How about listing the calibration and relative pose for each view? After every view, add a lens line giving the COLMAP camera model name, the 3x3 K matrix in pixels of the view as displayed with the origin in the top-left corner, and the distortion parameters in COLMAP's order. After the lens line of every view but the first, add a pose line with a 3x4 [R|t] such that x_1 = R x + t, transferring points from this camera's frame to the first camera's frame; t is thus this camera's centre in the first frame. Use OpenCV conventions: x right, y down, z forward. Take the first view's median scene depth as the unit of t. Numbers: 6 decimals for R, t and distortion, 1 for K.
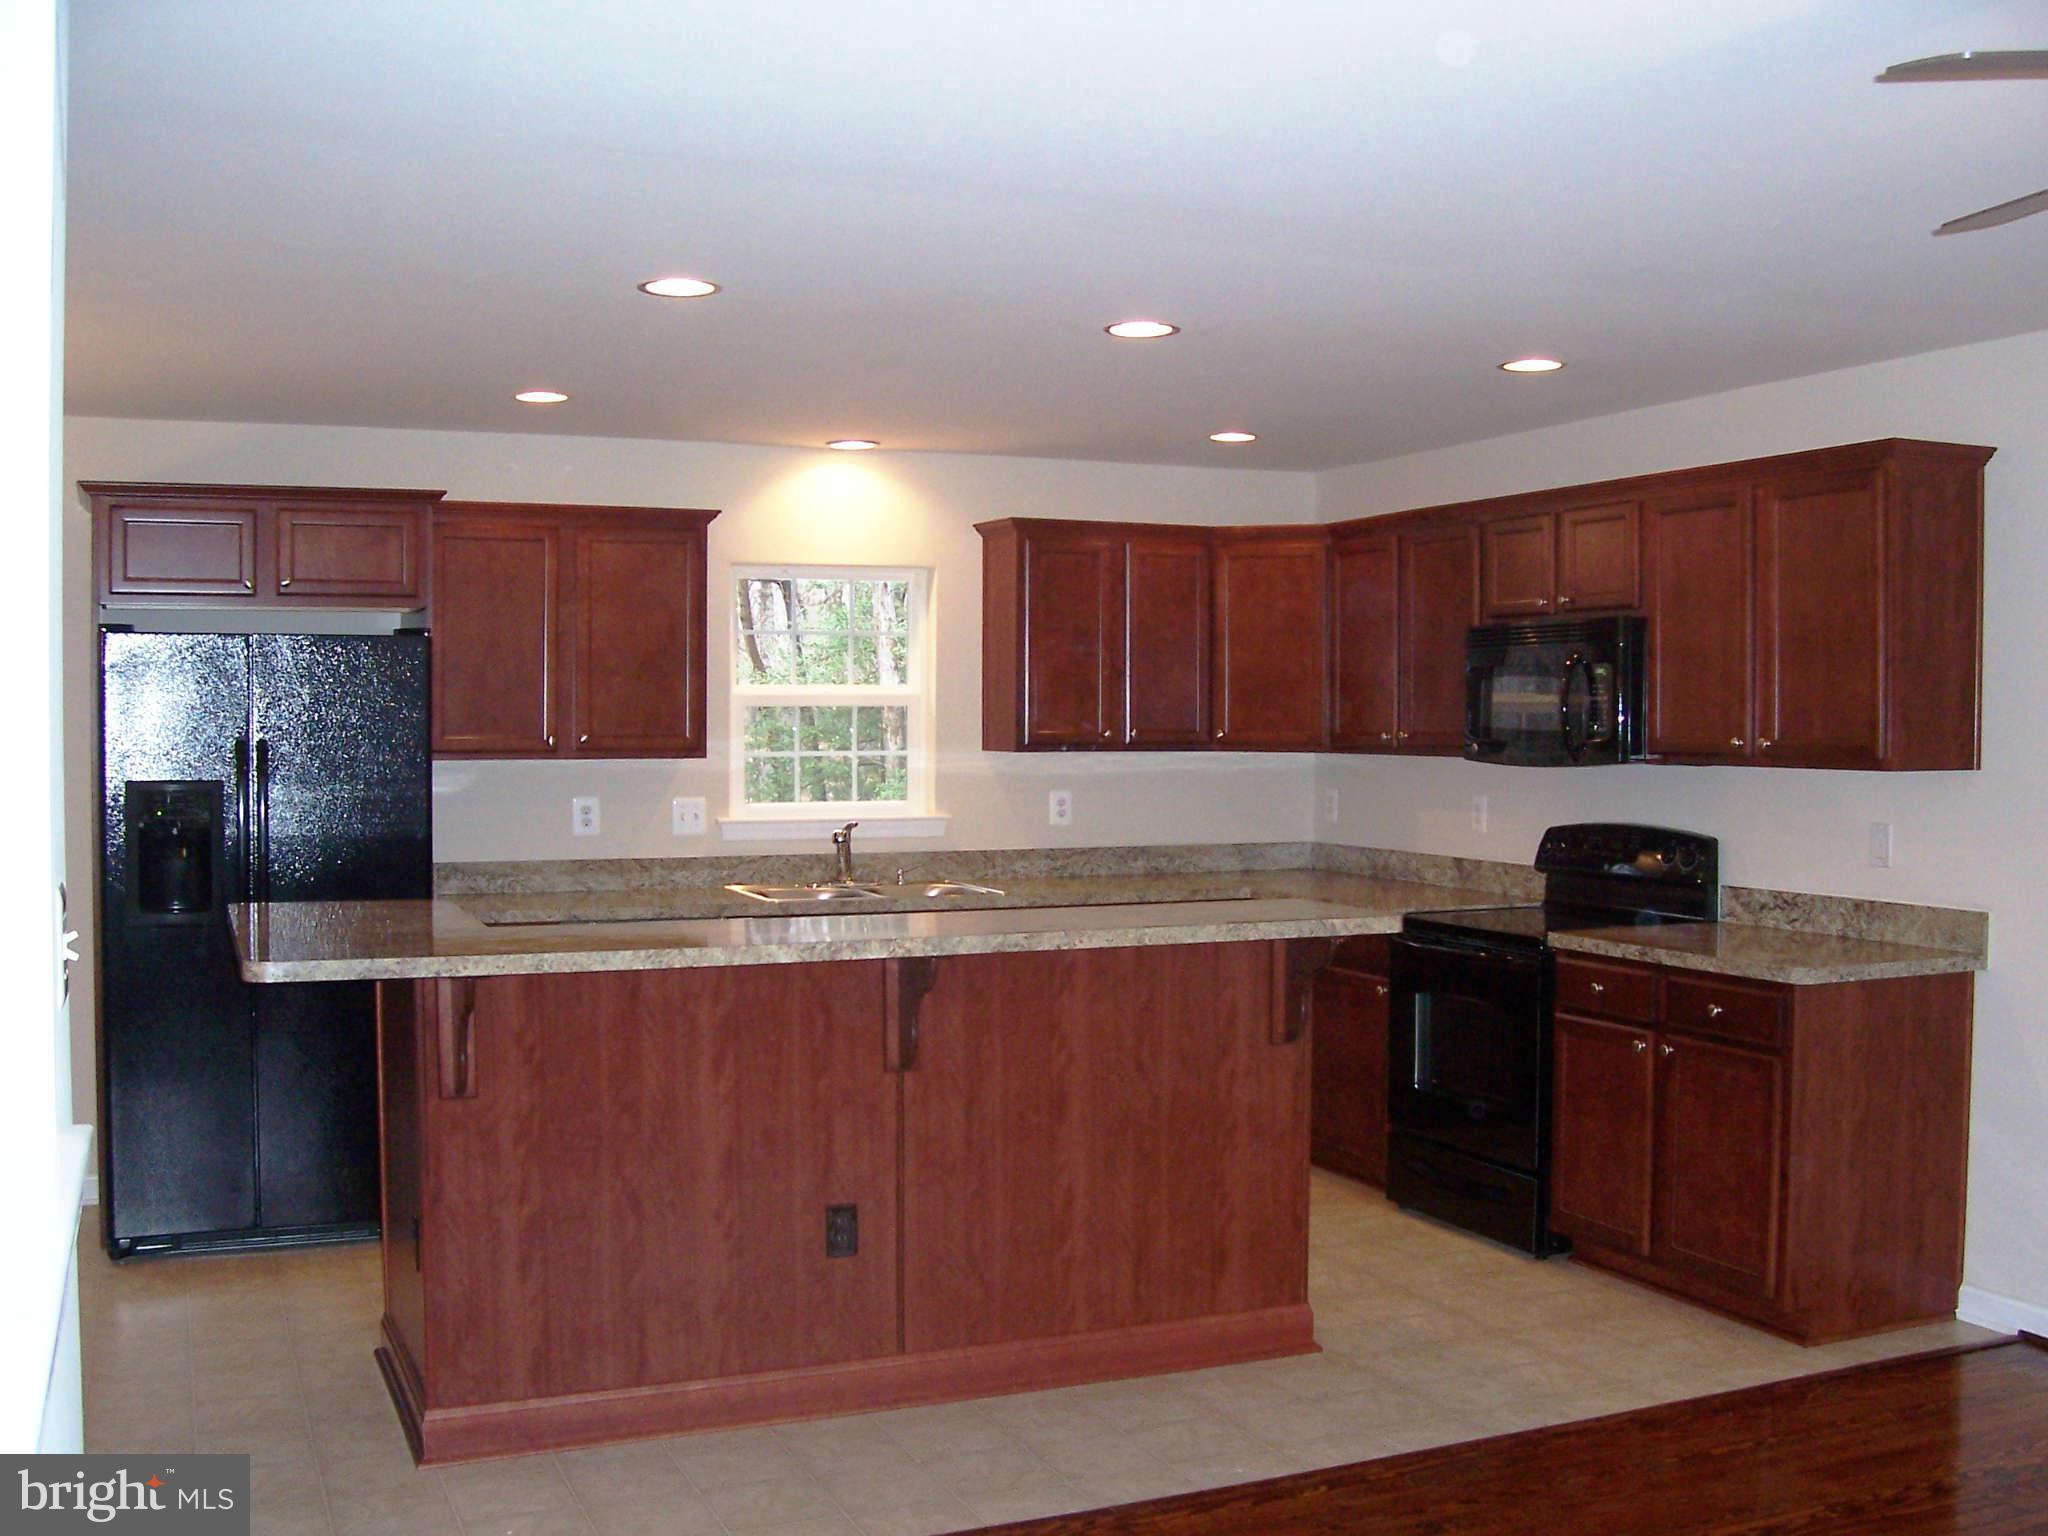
lens RADIAL K [[2077.4, 0, 1045.1], [0, 2077.4, 776.1], [0, 0, 1]] dist [-0.191218, 0.190808]
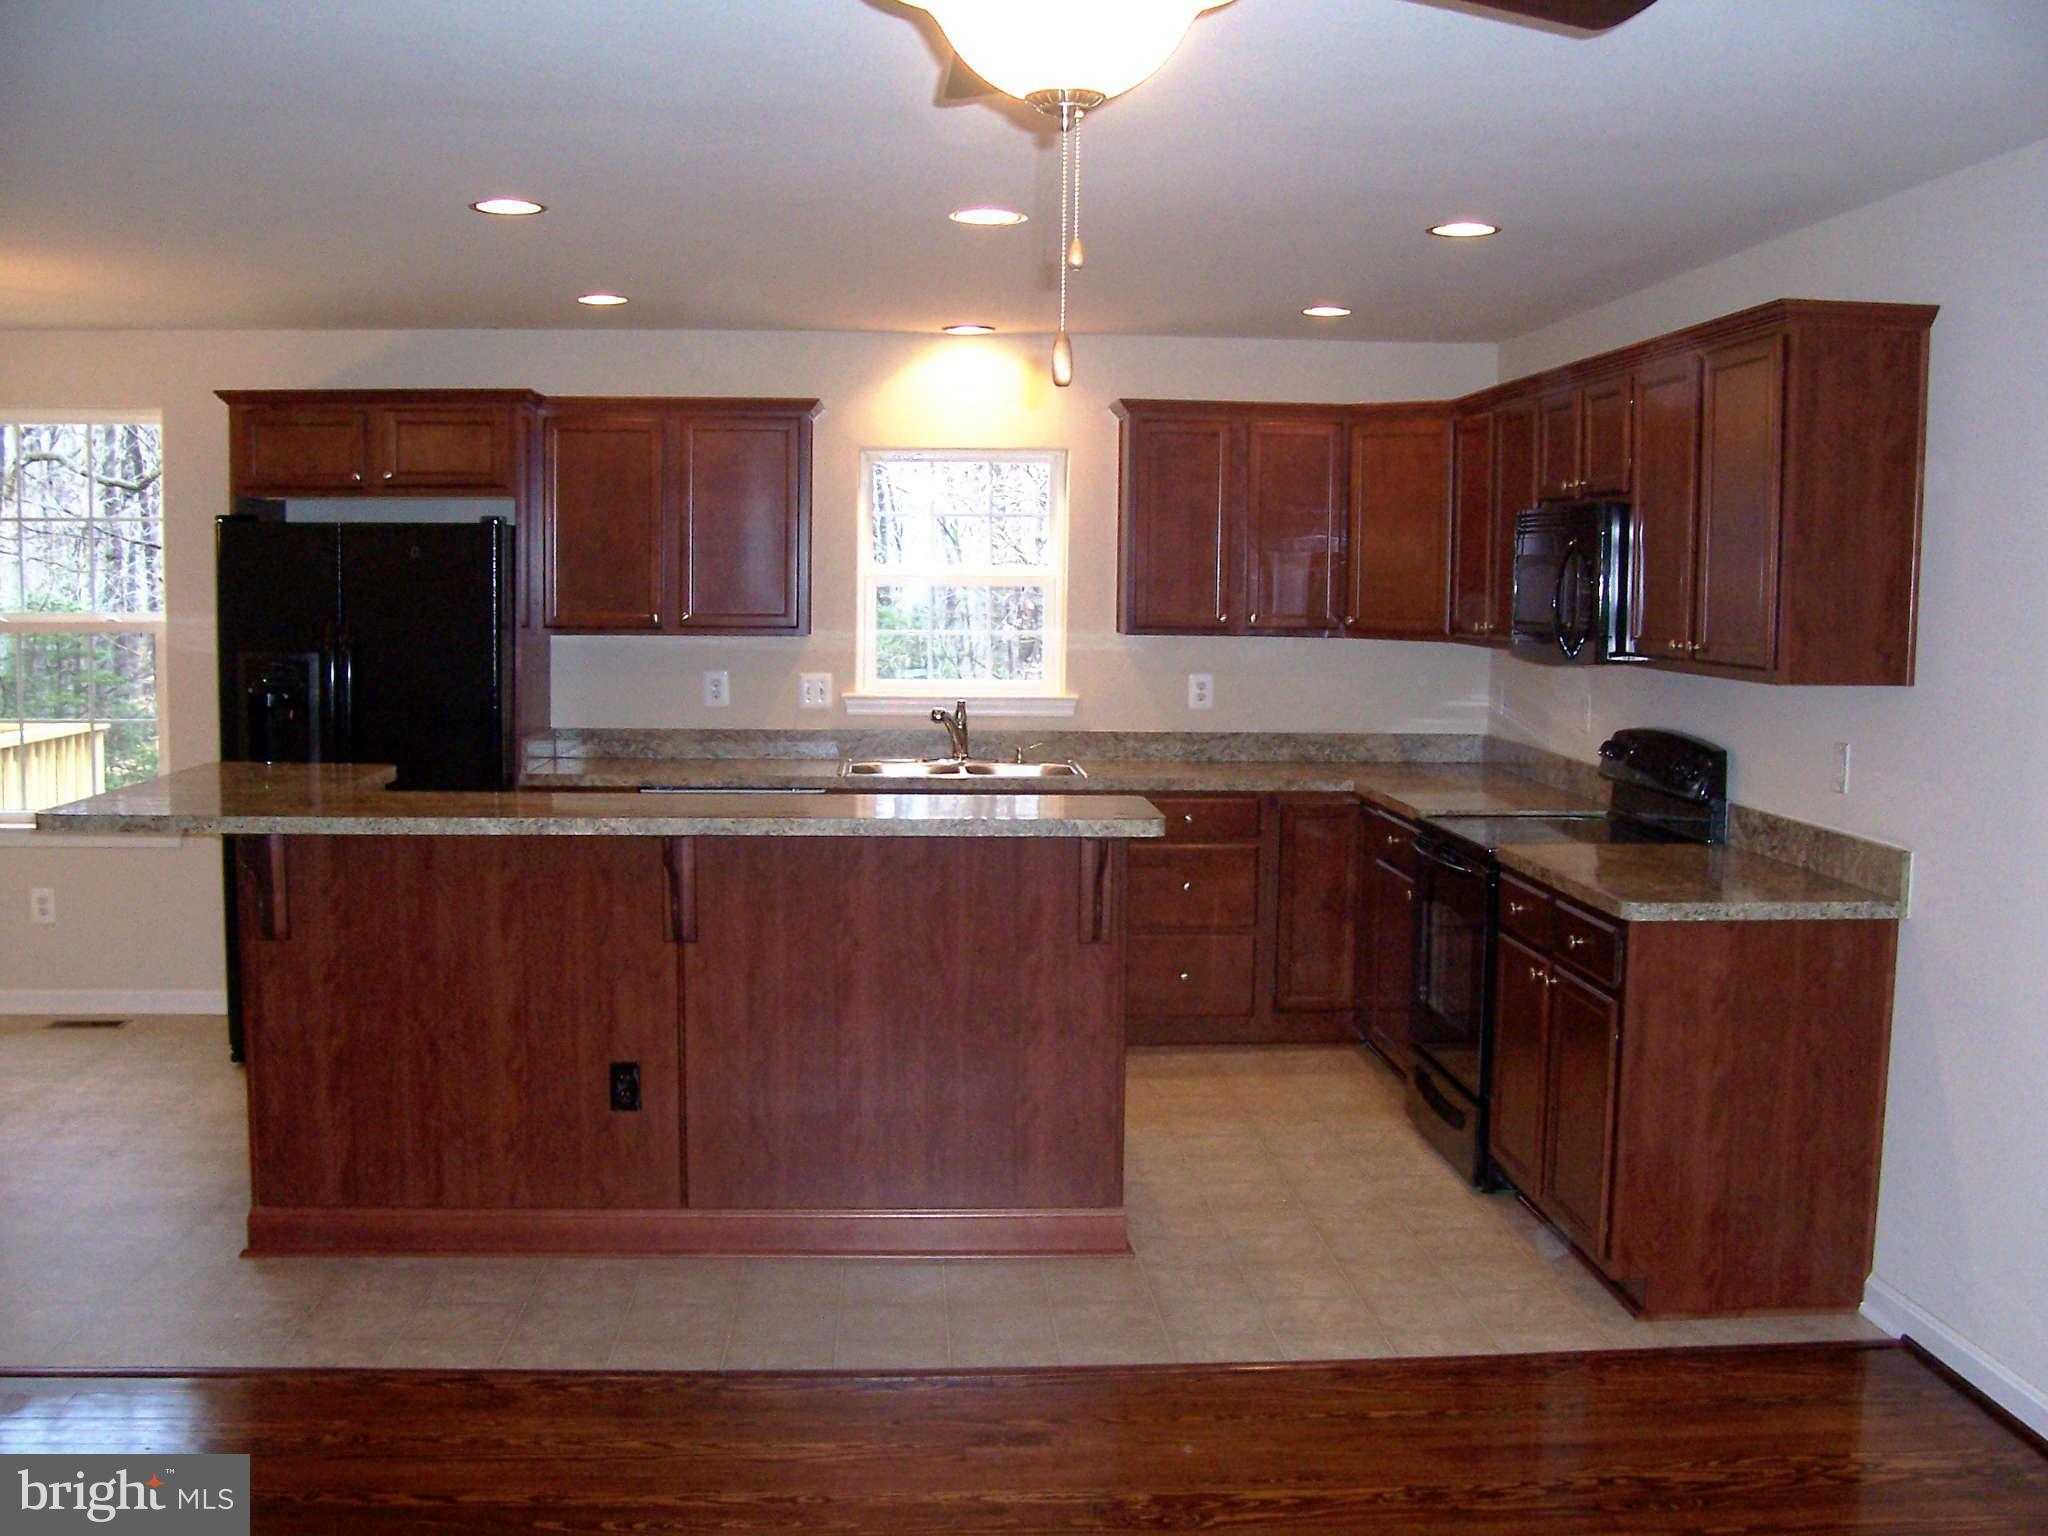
lens RADIAL K [[2077.4, 0, 1045.1], [0, 2077.4, 776.1], [0, 0, 1]] dist [-0.191218, 0.190808]
pose [[0.941440, 0.041421, -0.334628, 0.349057], [-0.019552, 0.997462, 0.068459, -0.013876], [0.336614, -0.057907, 0.939860, 0.057364]]
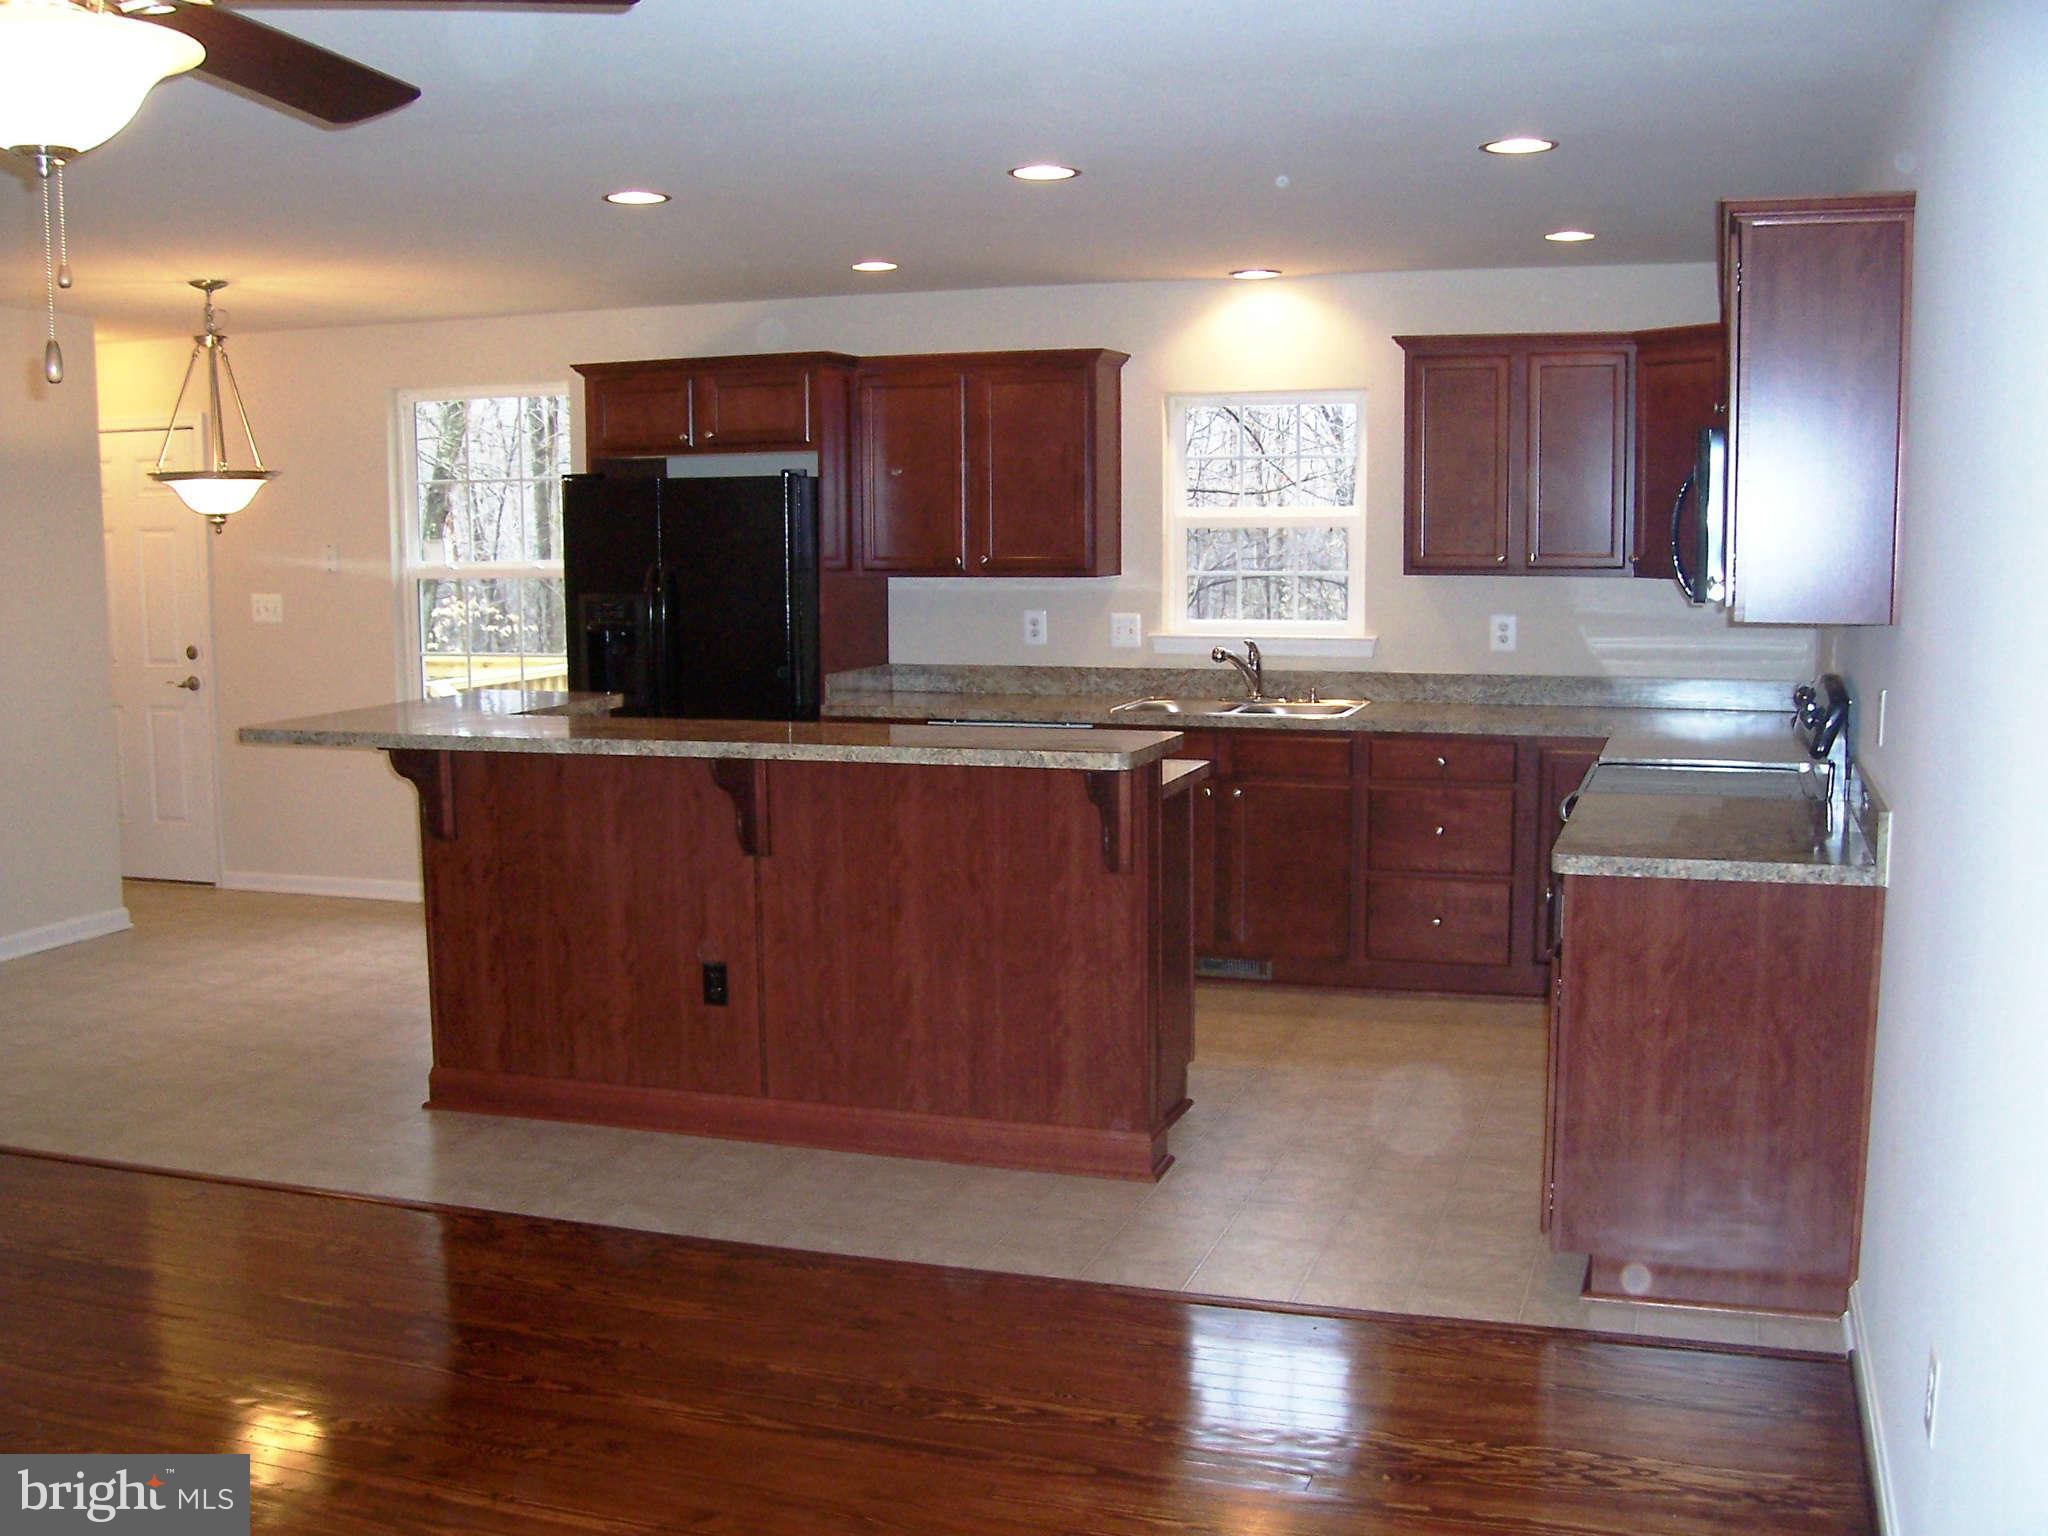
lens RADIAL K [[2077.4, 0, 1045.1], [0, 2077.4, 776.1], [0, 0, 1]] dist [-0.191218, 0.190808]
pose [[0.744805, 0.075146, -0.663037, 0.630695], [-0.010213, 0.994806, 0.101275, -0.017077], [0.667204, -0.068659, 0.741704, 0.187058]]
